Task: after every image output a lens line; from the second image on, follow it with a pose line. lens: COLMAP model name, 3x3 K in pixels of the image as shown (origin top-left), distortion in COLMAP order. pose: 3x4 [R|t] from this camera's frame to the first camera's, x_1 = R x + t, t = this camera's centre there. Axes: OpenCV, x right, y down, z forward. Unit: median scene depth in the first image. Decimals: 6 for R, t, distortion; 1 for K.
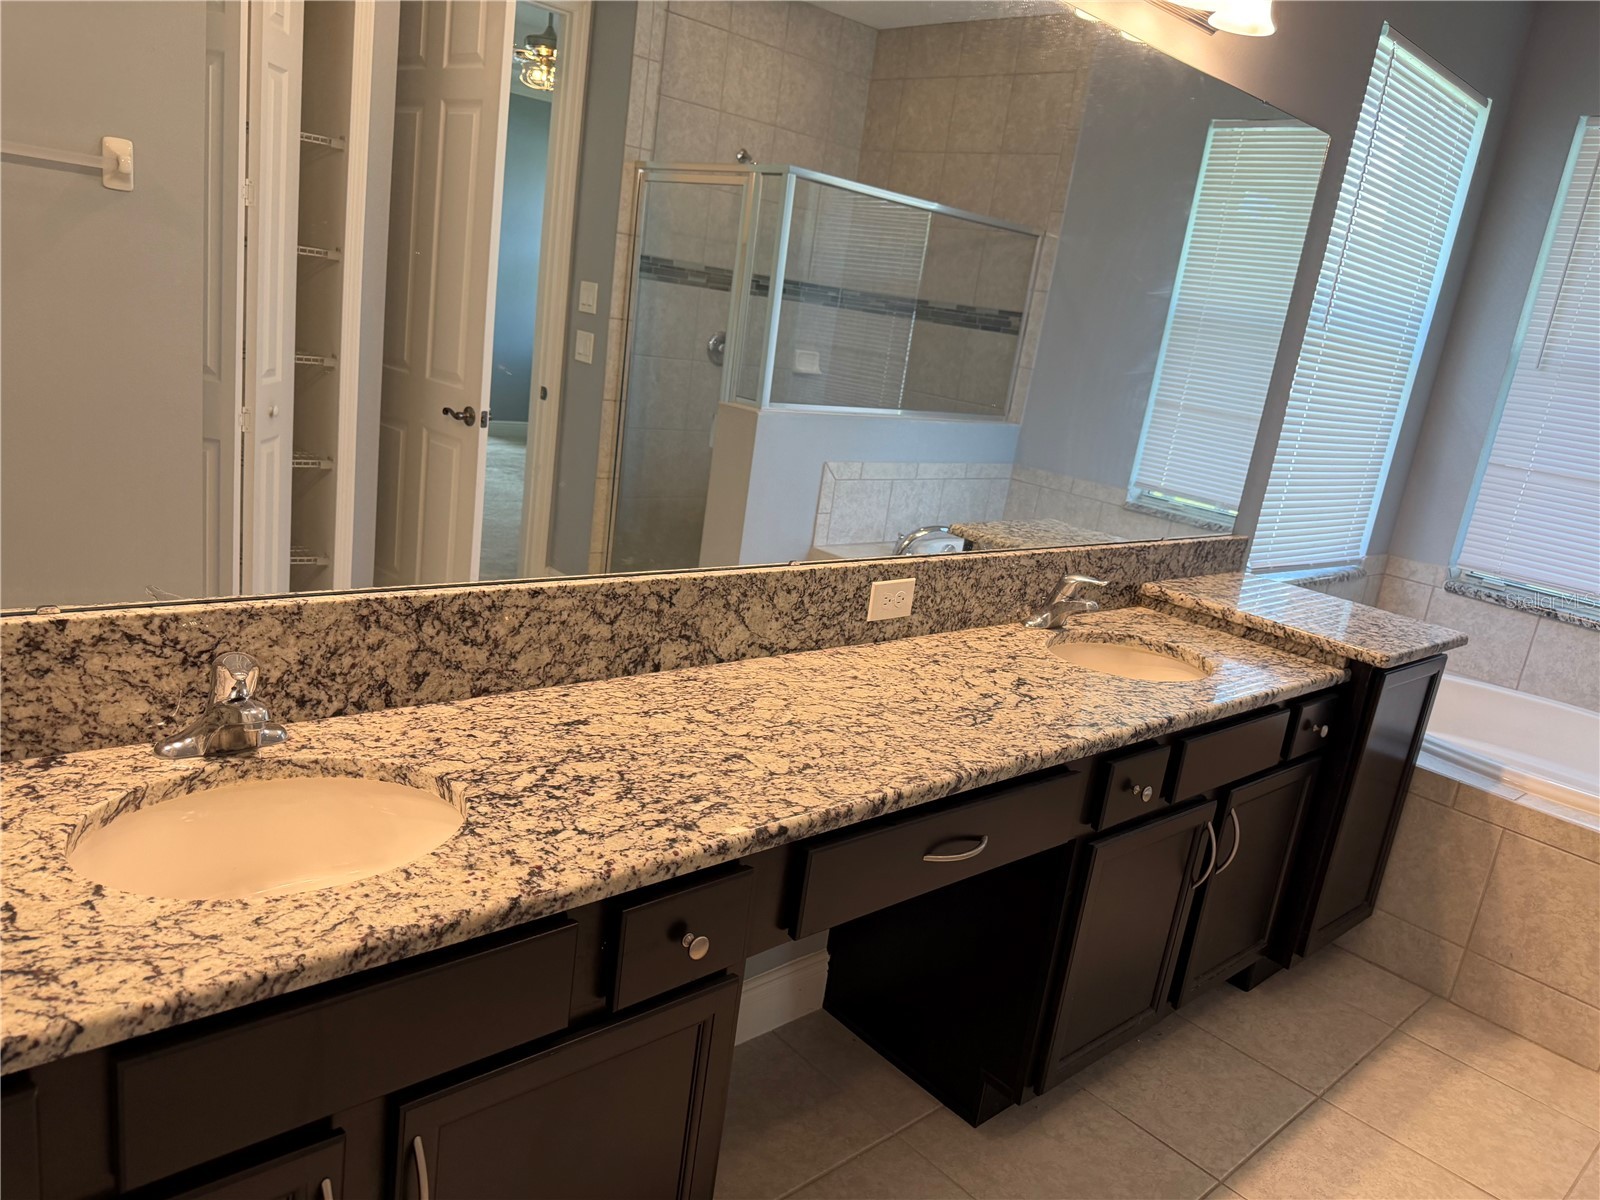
lens RADIAL K [[1126.9, 0, 802.5], [0, 1126.9, 604.6], [0, 0, 1]] dist [0.126355, -0.200994]
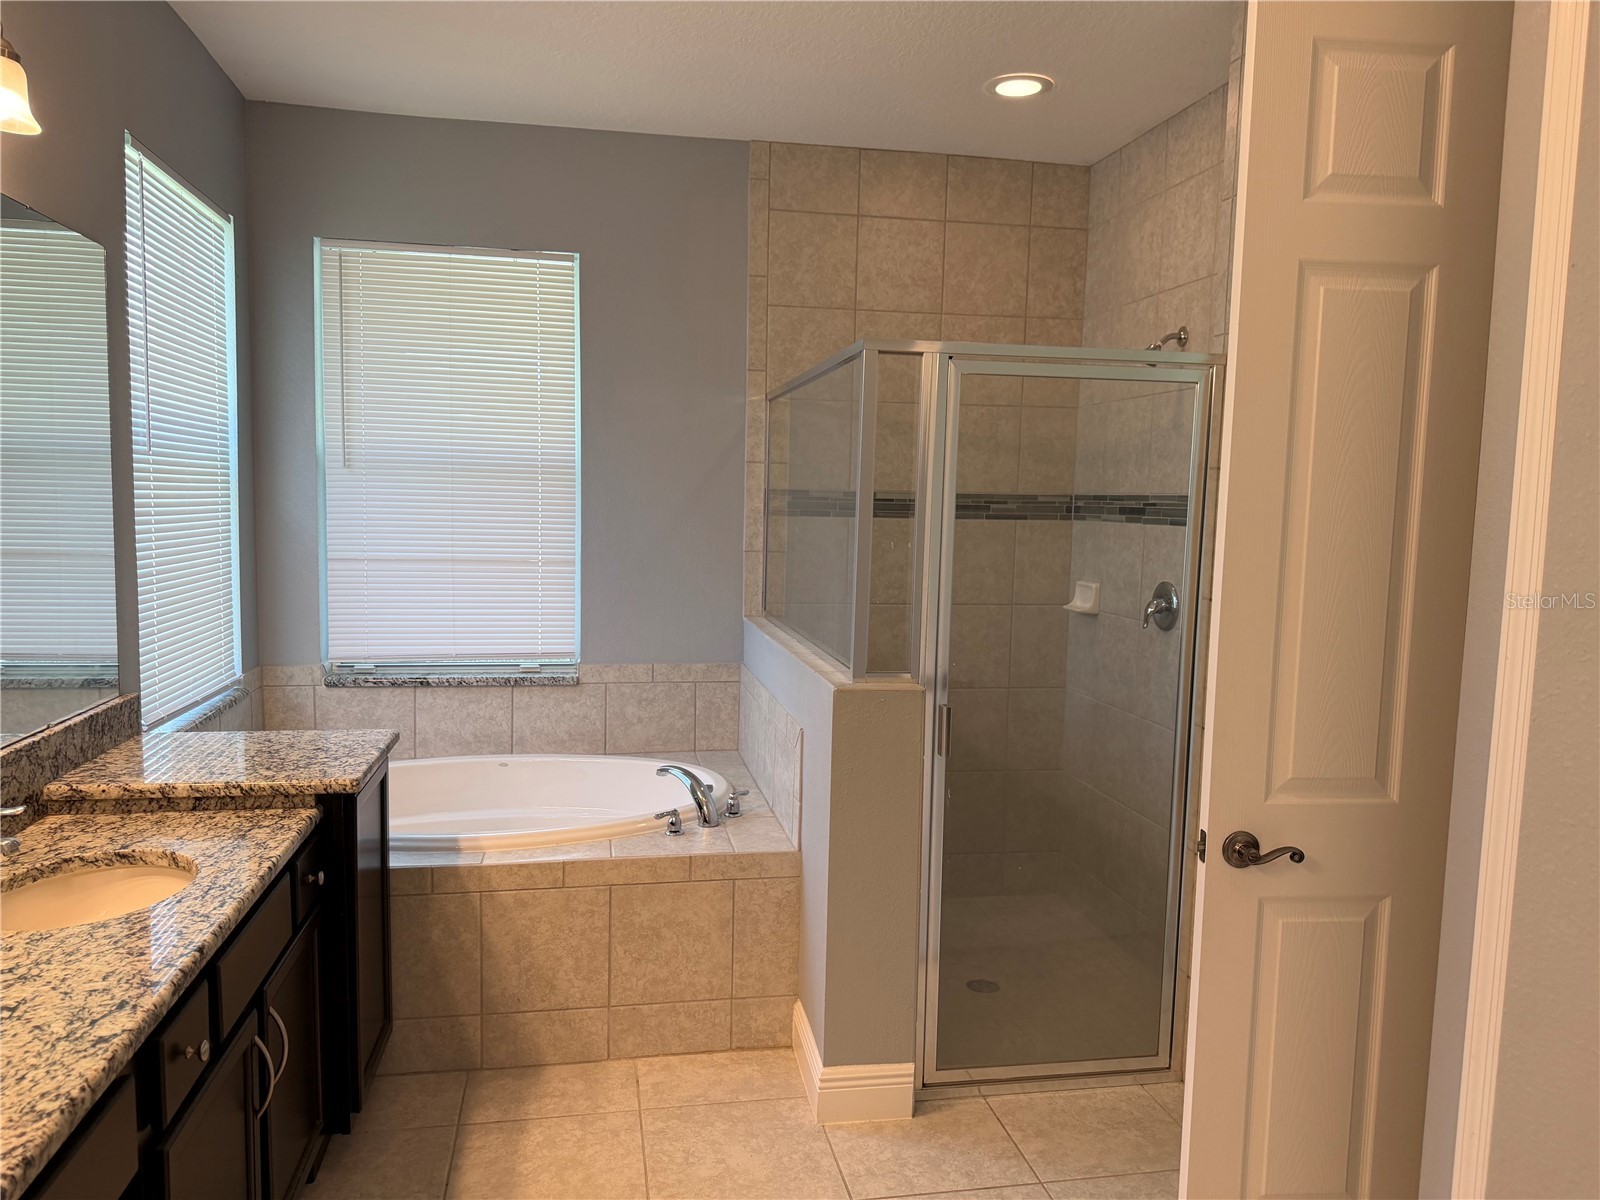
lens RADIAL K [[1137.6, 0, 797.9], [0, 1137.6, 610.6], [0, 0, 1]] dist [0.035347, -0.045932]
pose [[0.528230, -0.211148, 0.822429, -0.067321], [0.266811, 0.960802, 0.075306, -0.072252], [-0.806093, 0.179655, 0.563861, 0.134211]]
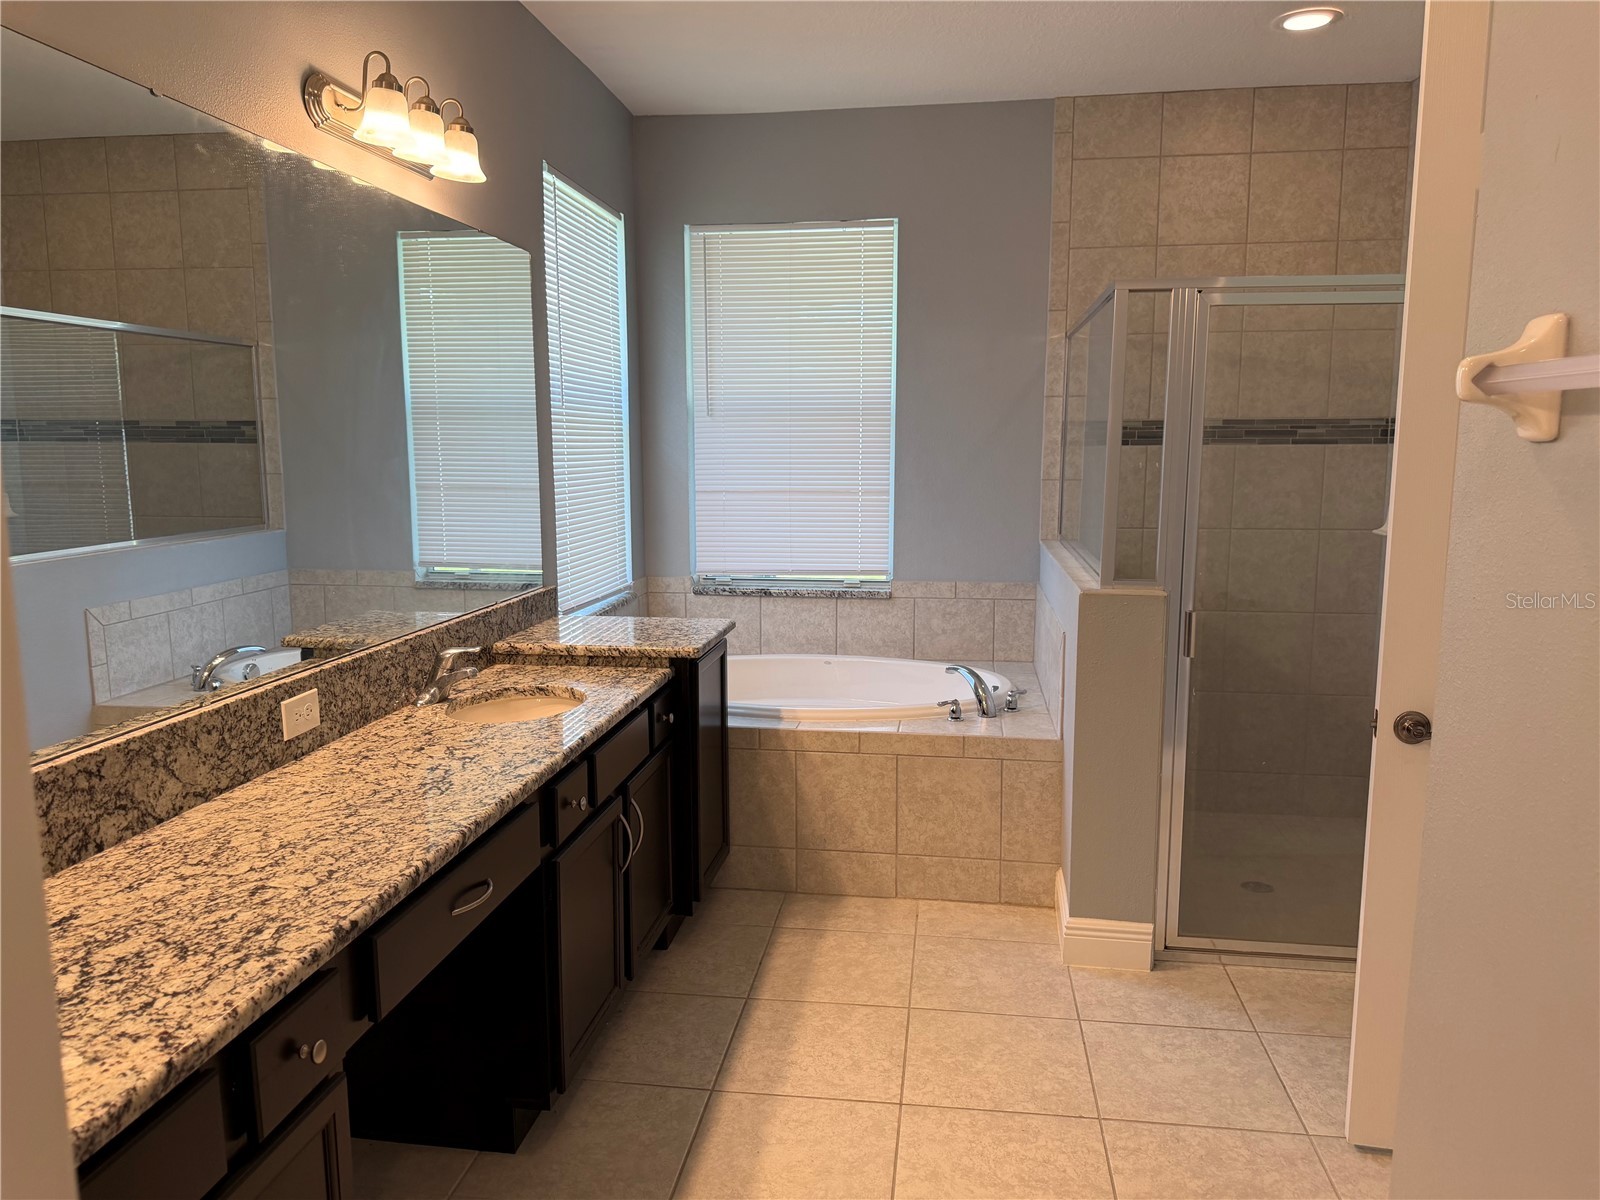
lens RADIAL K [[1126.9, 0, 802.5], [0, 1126.9, 604.6], [0, 0, 1]] dist [0.126355, -0.200994]
pose [[0.764745, -0.230593, 0.601657, -0.172543], [0.268105, 0.962974, 0.028293, -0.007525], [-0.585905, 0.139670, 0.798253, -0.108877]]
